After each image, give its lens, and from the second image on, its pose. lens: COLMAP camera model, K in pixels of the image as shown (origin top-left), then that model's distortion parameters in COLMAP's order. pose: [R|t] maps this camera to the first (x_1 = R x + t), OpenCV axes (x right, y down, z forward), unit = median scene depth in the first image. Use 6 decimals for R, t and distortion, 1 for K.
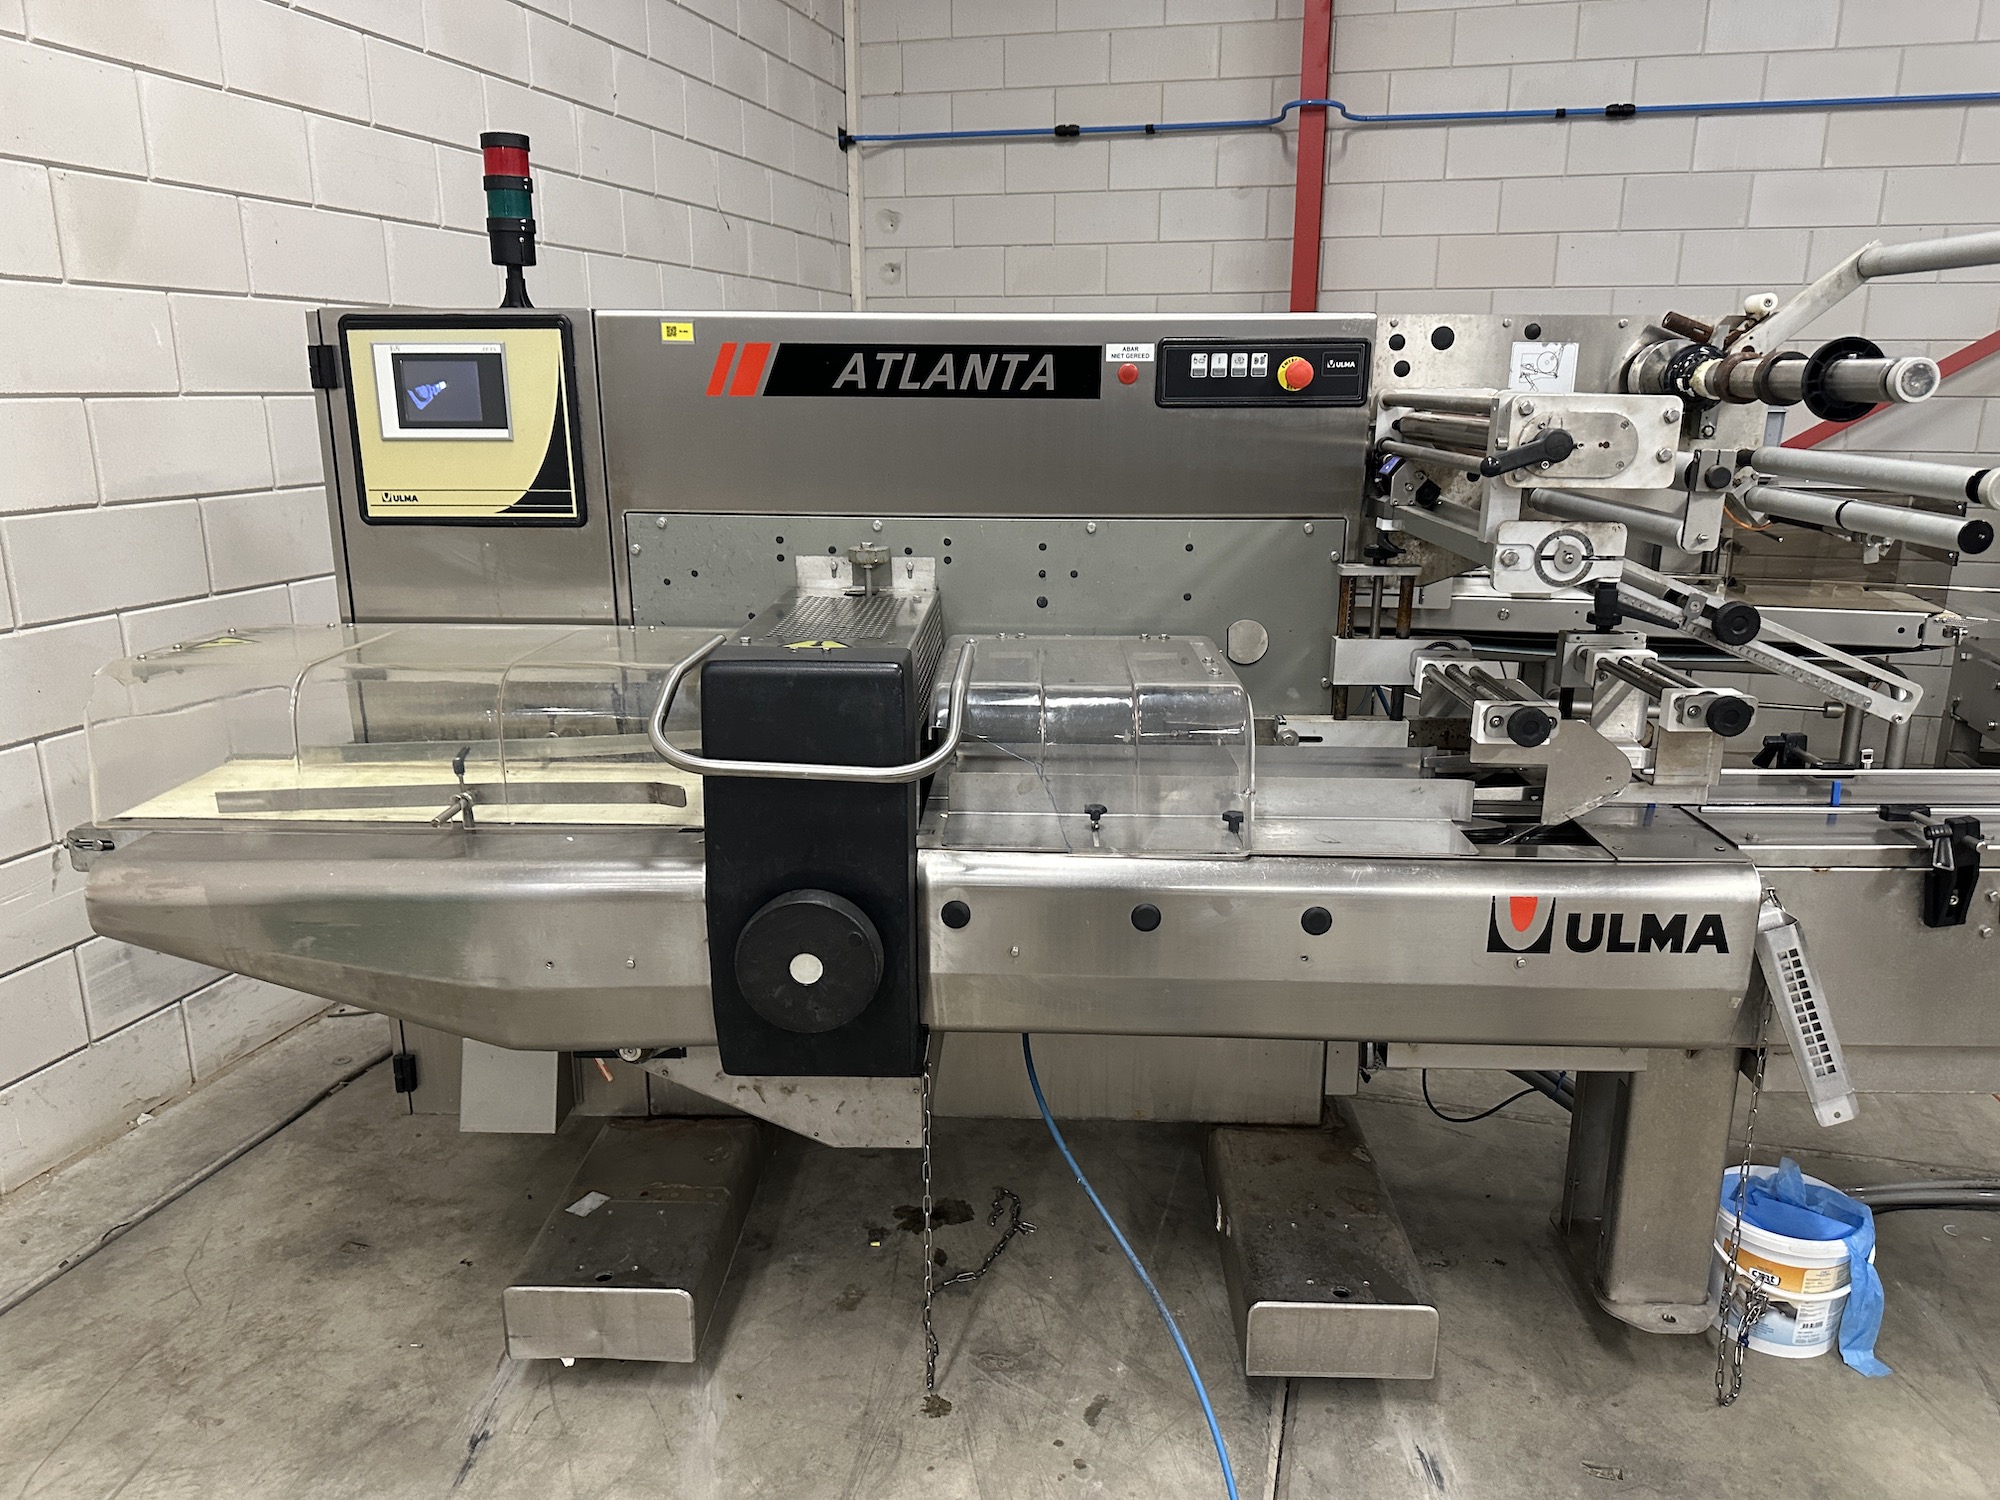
lens RADIAL K [[1415.2, 0, 994.8], [0, 1415.2, 770.9], [0, 0, 1]] dist [0.118754, -0.188074]
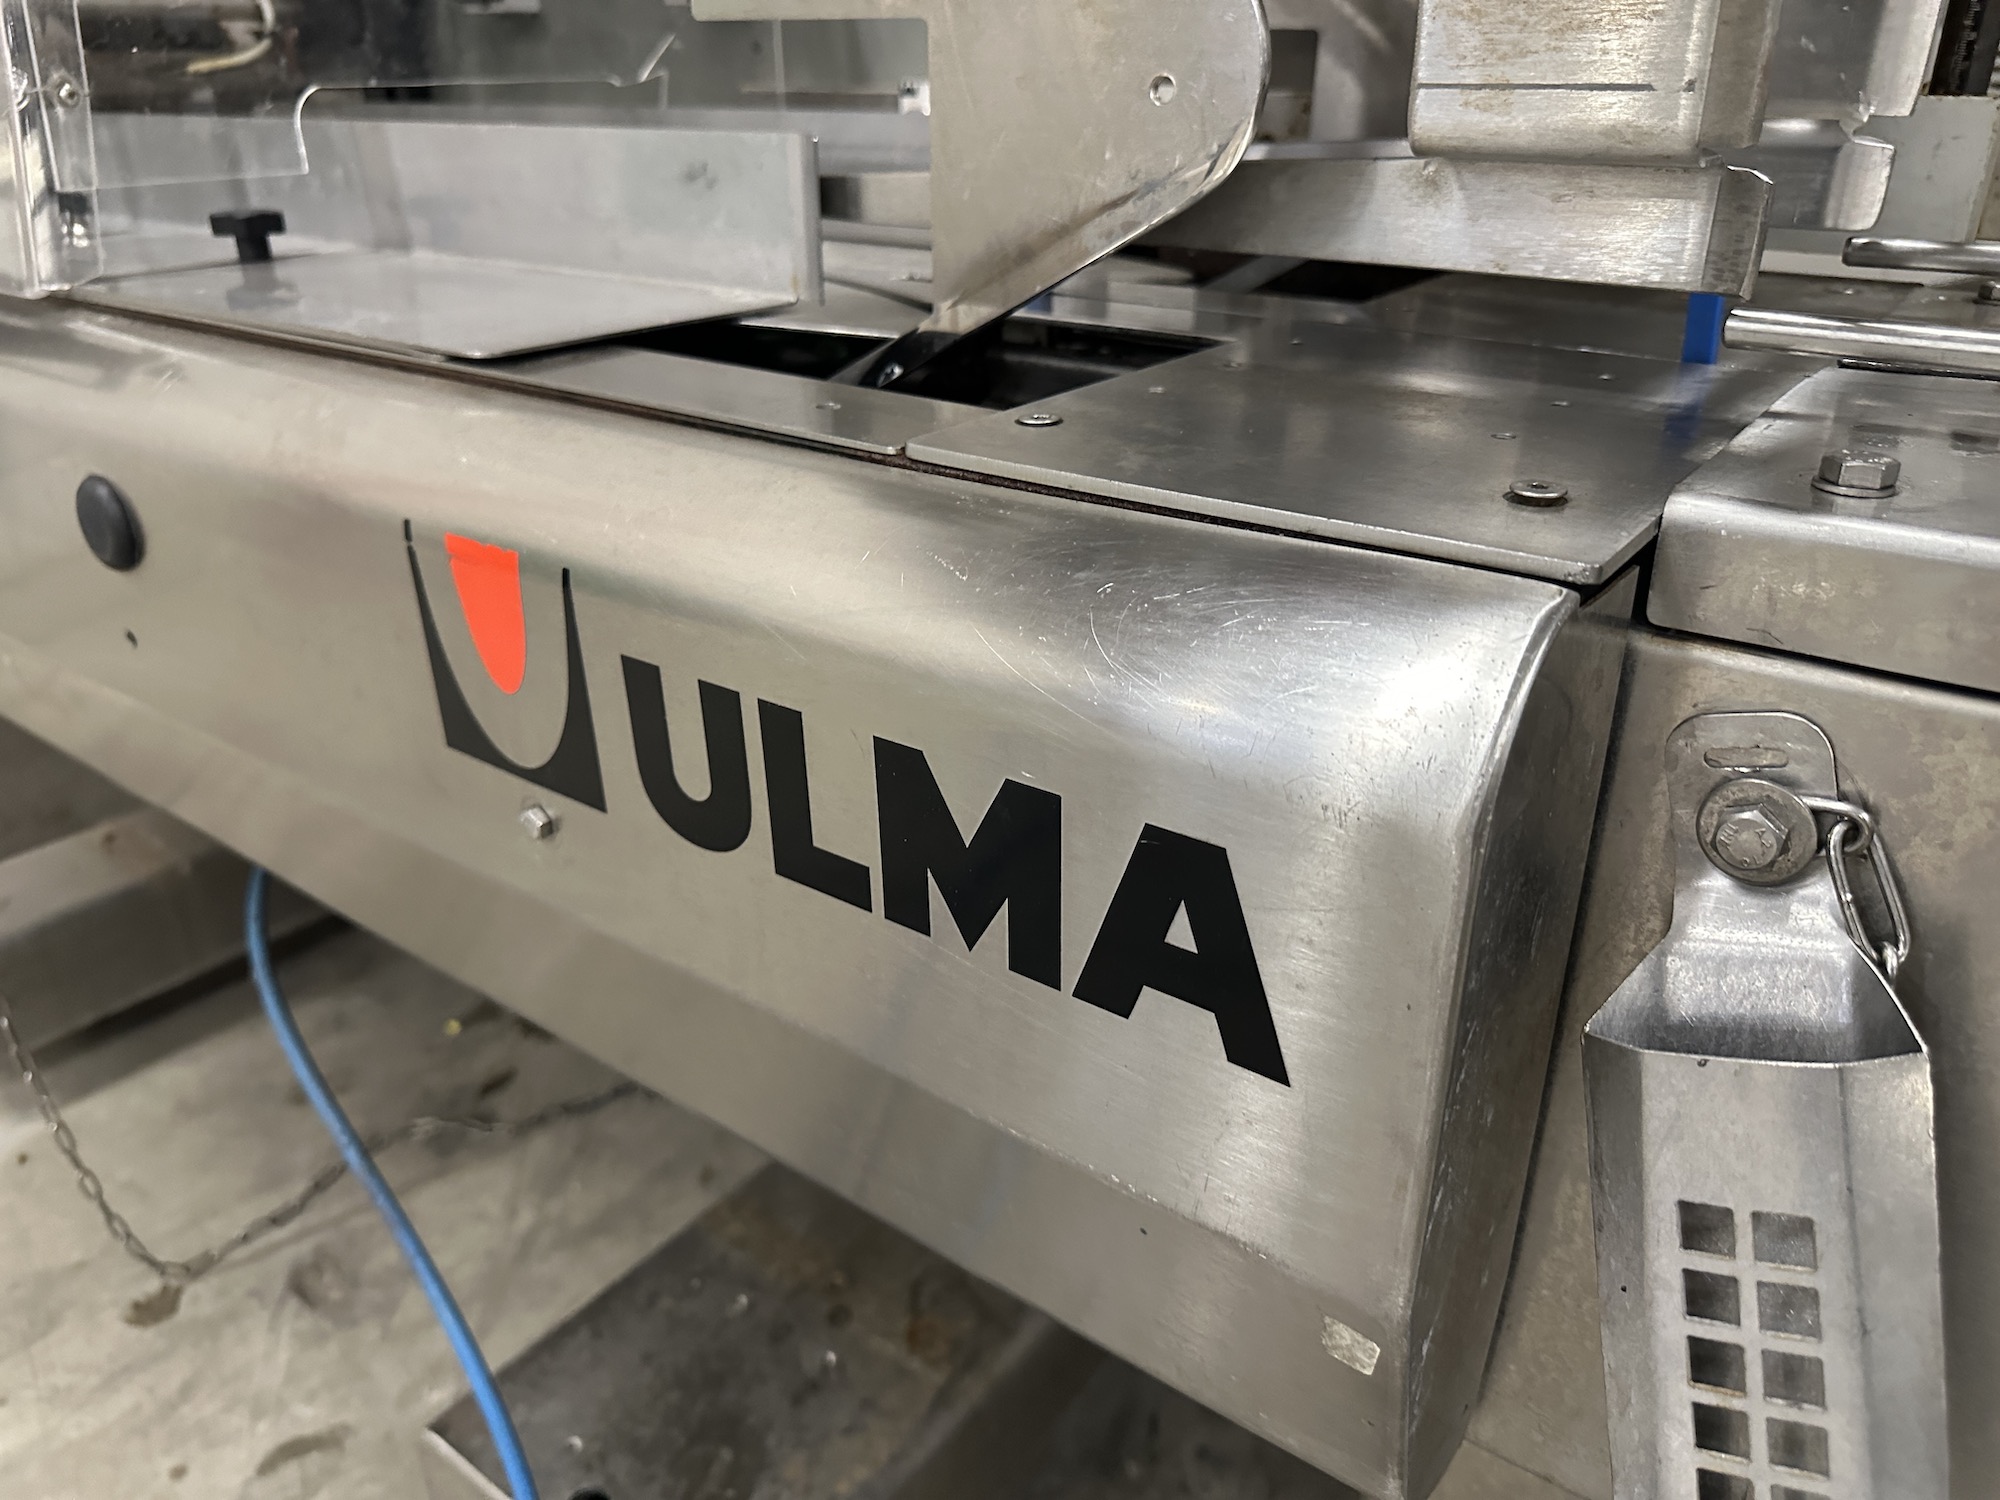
lens RADIAL K [[1460.2, 0, 1000.0], [0, 1460.2, 750.0], [0, 0, 1]] dist [-0.008992, -0.006410]
pose [[0.817544, 0.242019, -0.522541, 0.471547], [-0.143778, 0.964447, 0.221743, 0.046608], [0.557629, -0.106155, 0.823275, 0.707442]]
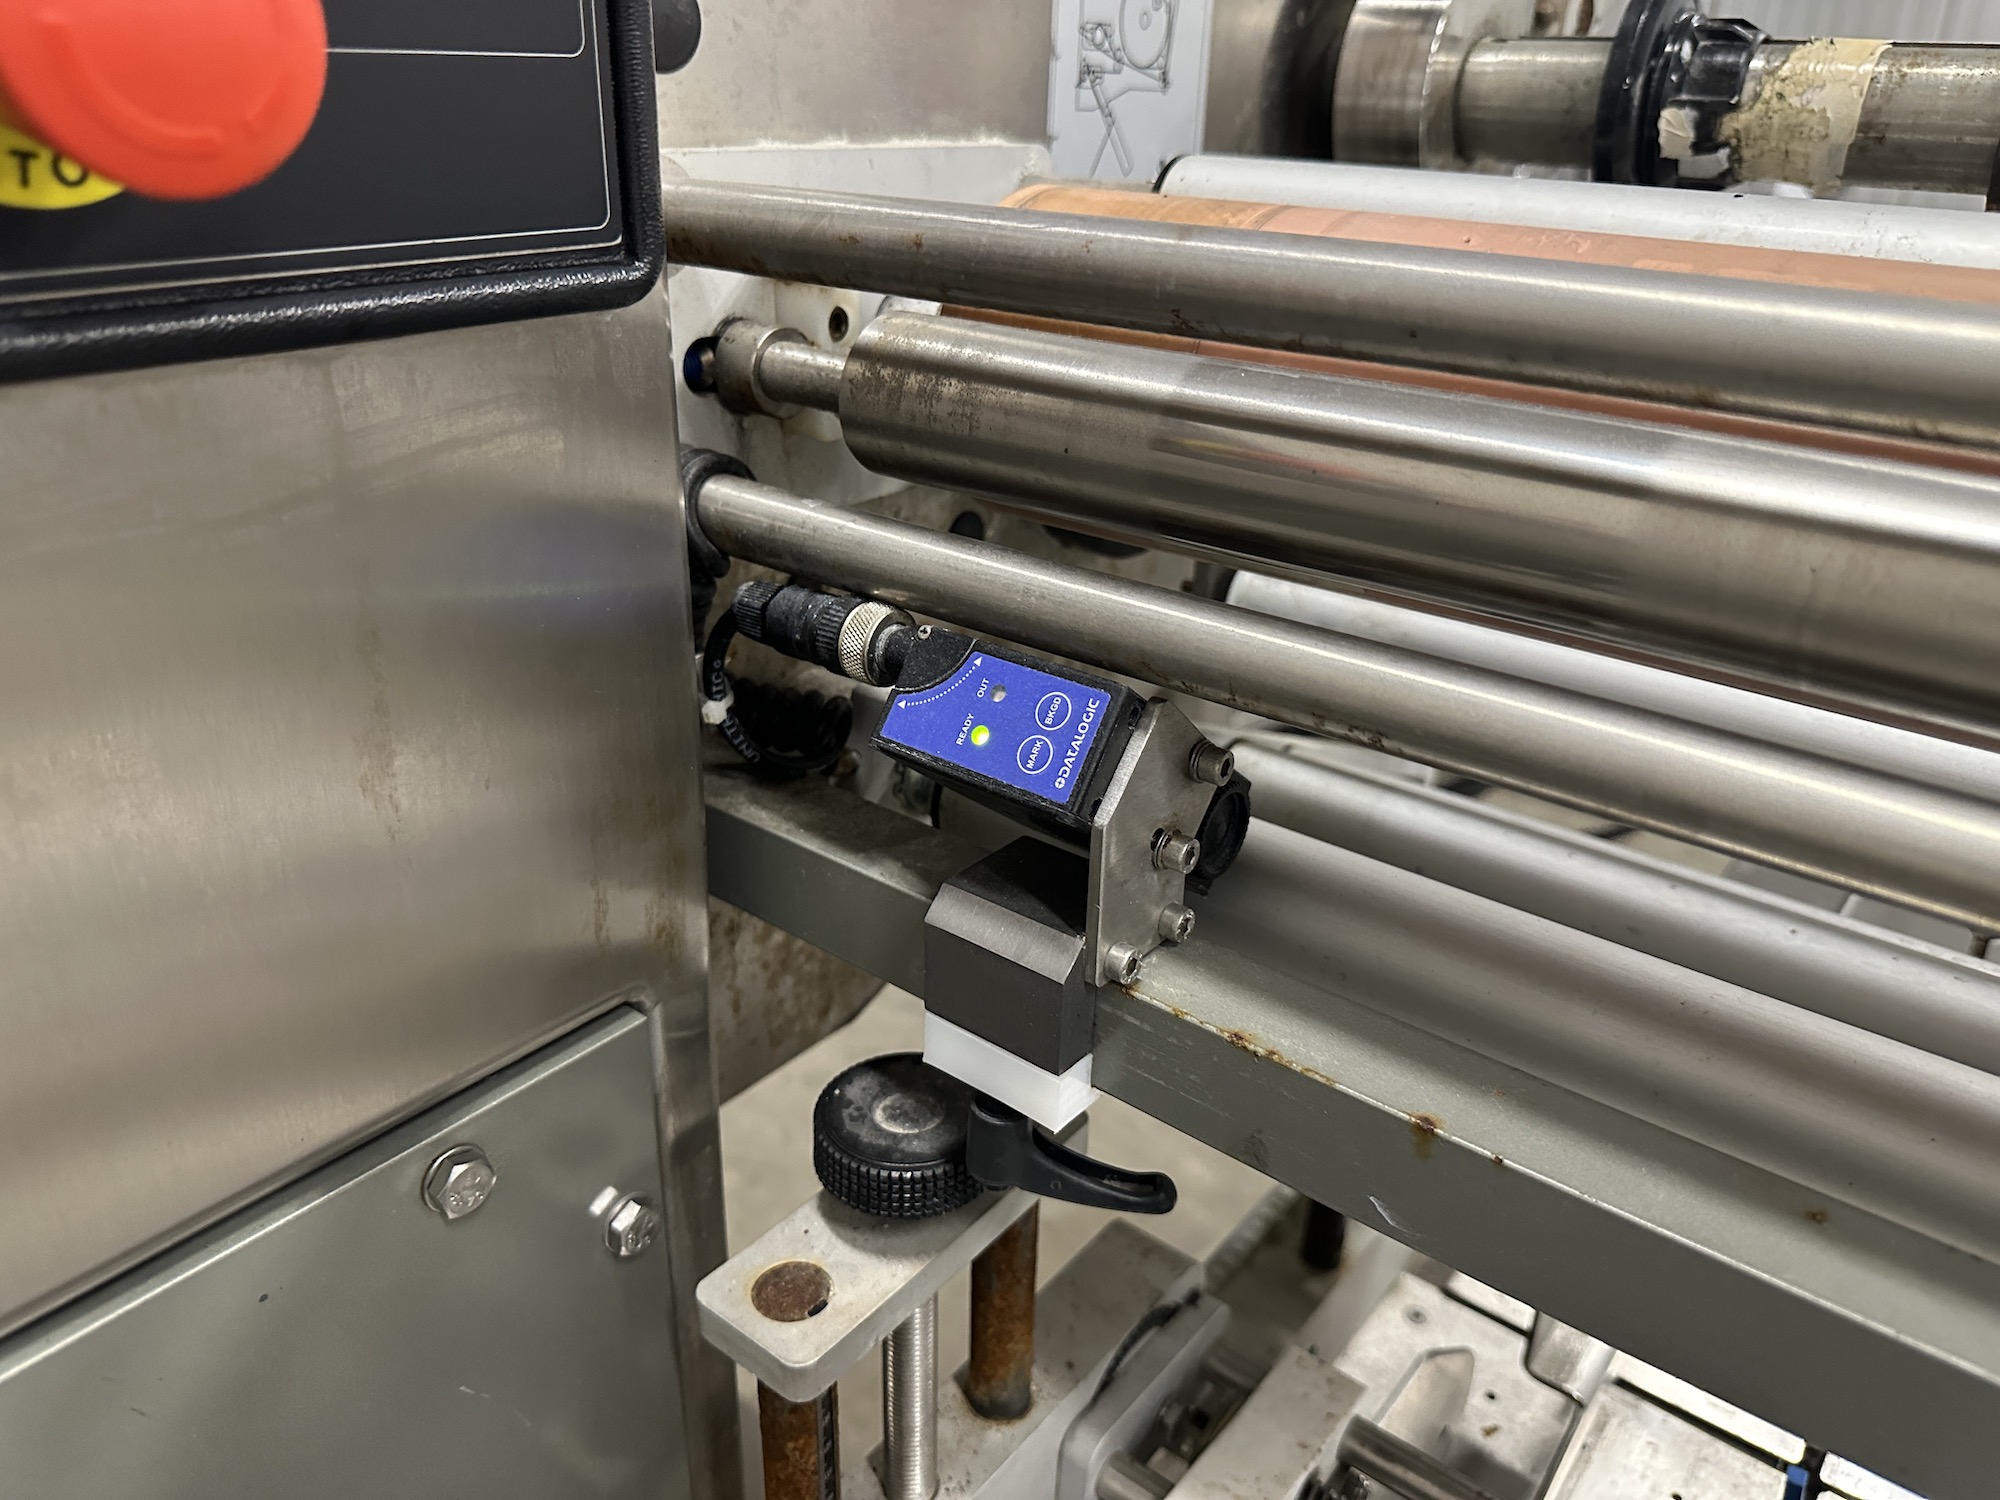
lens RADIAL K [[1475.5, 0, 1036.8], [0, 1475.5, 732.1], [0, 0, 1]] dist [0.041319, -0.067490]
pose [[0.577083, -0.318630, 0.751964, 0.159652], [0.187135, 0.947844, 0.258017, -0.243411], [-0.794957, -0.008178, 0.606611, 0.880127]]
